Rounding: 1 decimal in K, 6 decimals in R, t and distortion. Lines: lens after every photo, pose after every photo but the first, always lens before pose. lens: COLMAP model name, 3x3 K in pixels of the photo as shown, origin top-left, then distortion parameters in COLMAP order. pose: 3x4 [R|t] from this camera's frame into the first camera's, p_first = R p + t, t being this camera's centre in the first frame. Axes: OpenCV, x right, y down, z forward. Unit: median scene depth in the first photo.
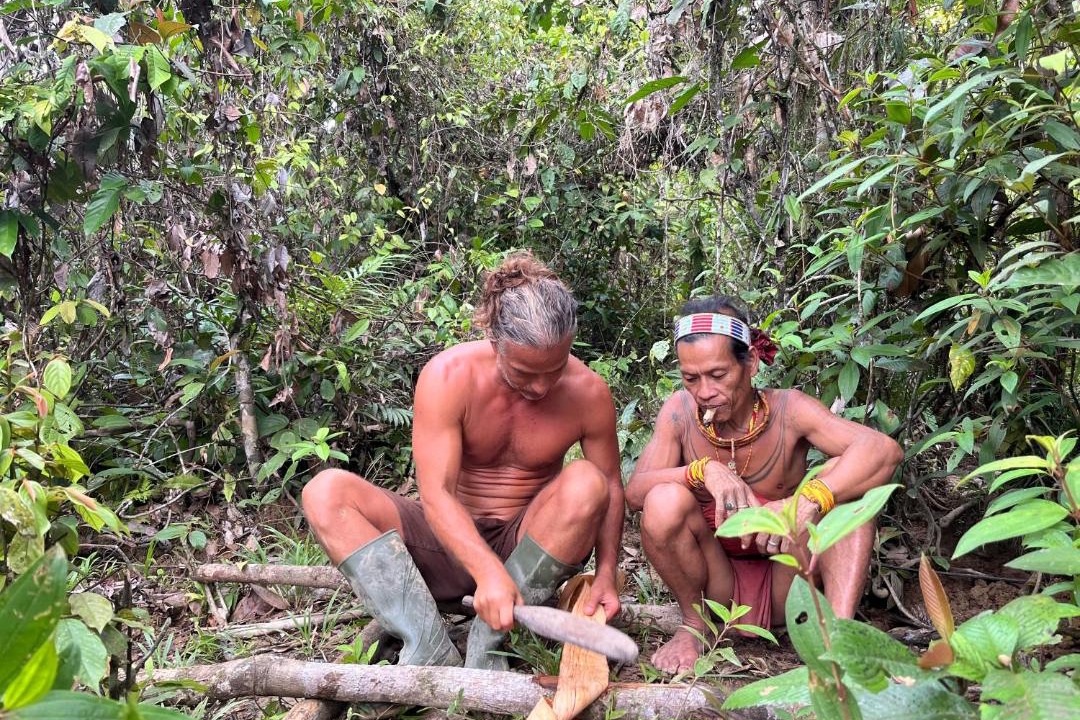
lens RADIAL K [[839.0, 0, 542.8], [0, 839.0, 371.8], [0, 0, 1]] dist [0.058351, -0.072946]
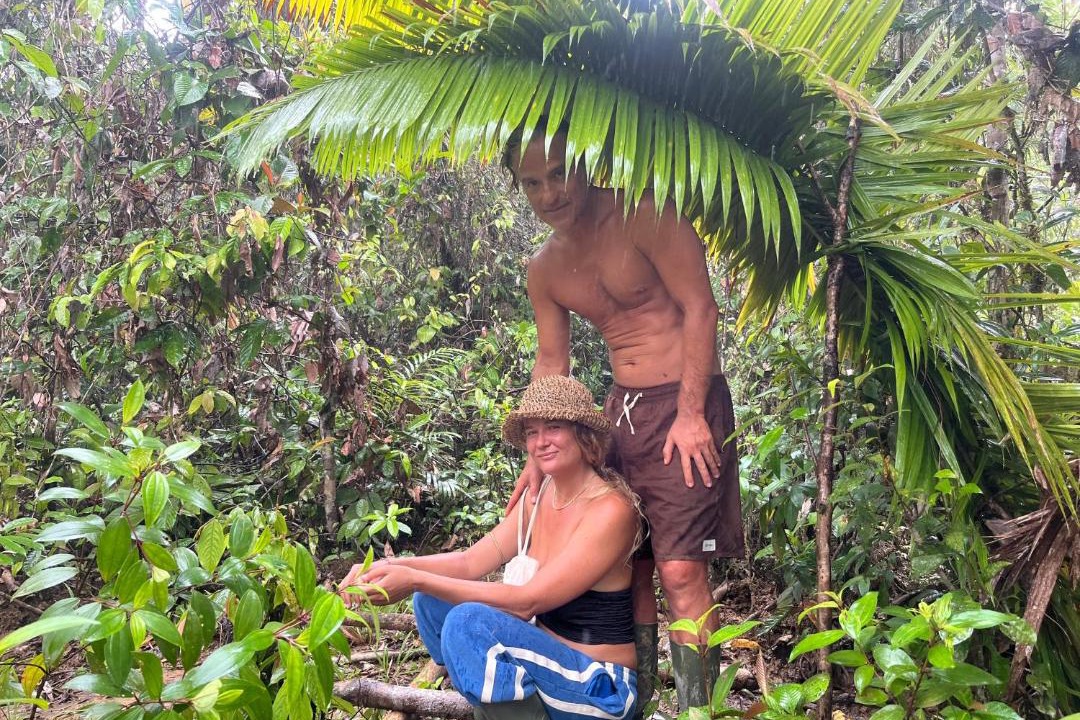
lens RADIAL K [[839.0, 0, 542.8], [0, 839.0, 371.8], [0, 0, 1]] dist [0.058351, -0.072946]
pose [[0.998235, 0.037058, -0.046408, 0.018507], [-0.038647, 0.998680, -0.033829, -0.079457], [0.045093, 0.035563, 0.998350, -0.234323]]
